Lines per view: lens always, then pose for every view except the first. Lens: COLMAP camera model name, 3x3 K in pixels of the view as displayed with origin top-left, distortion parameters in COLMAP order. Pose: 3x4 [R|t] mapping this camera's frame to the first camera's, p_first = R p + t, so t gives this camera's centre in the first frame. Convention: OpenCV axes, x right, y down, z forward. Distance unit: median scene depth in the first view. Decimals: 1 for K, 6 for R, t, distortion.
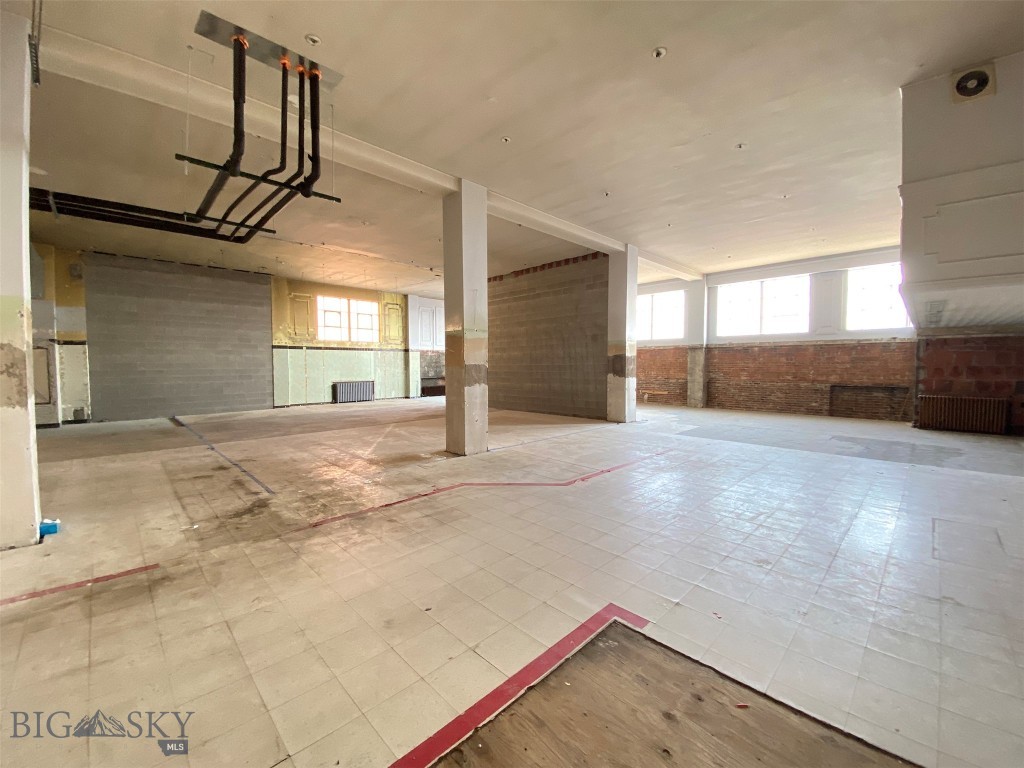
lens RADIAL K [[419.3, 0, 509.3], [0, 419.3, 381.9], [0, 0, 1]] dist [-0.003560, -0.000795]
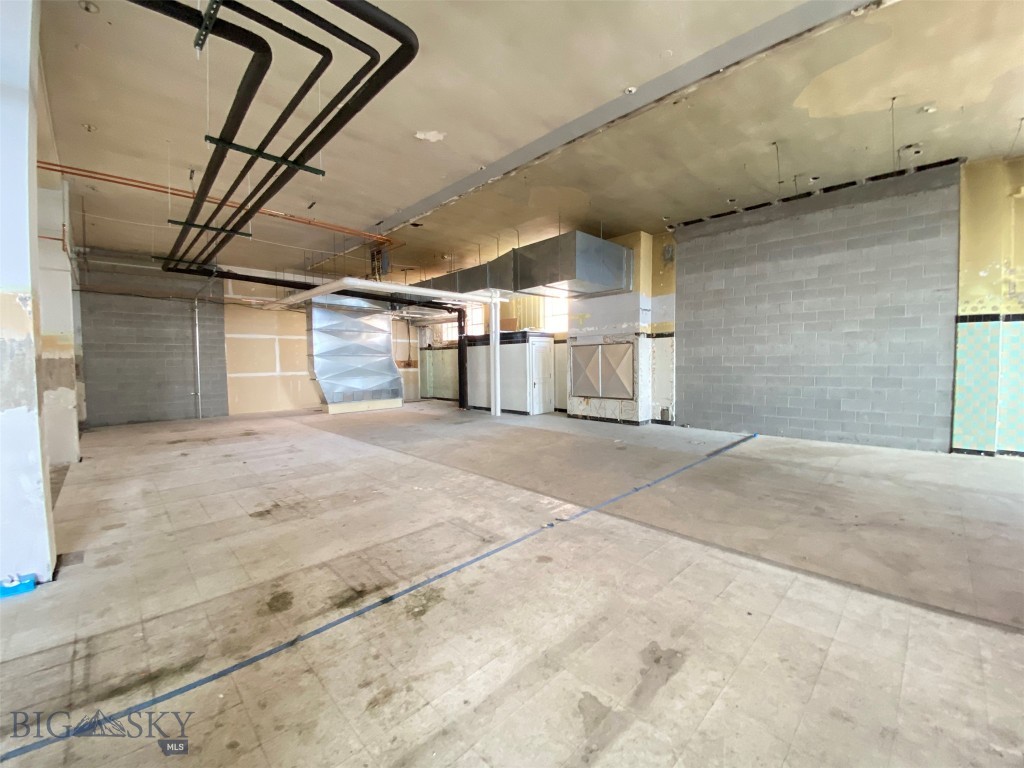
lens RADIAL K [[419.3, 0, 508.9], [0, 419.3, 384.5], [0, 0, 1]] dist [-0.003560, -0.000795]
pose [[-0.011770, 0.060945, -0.998072, -0.115478], [-0.033147, 0.997568, 0.061305, -0.027777], [0.999381, 0.033805, -0.009721, 0.595399]]
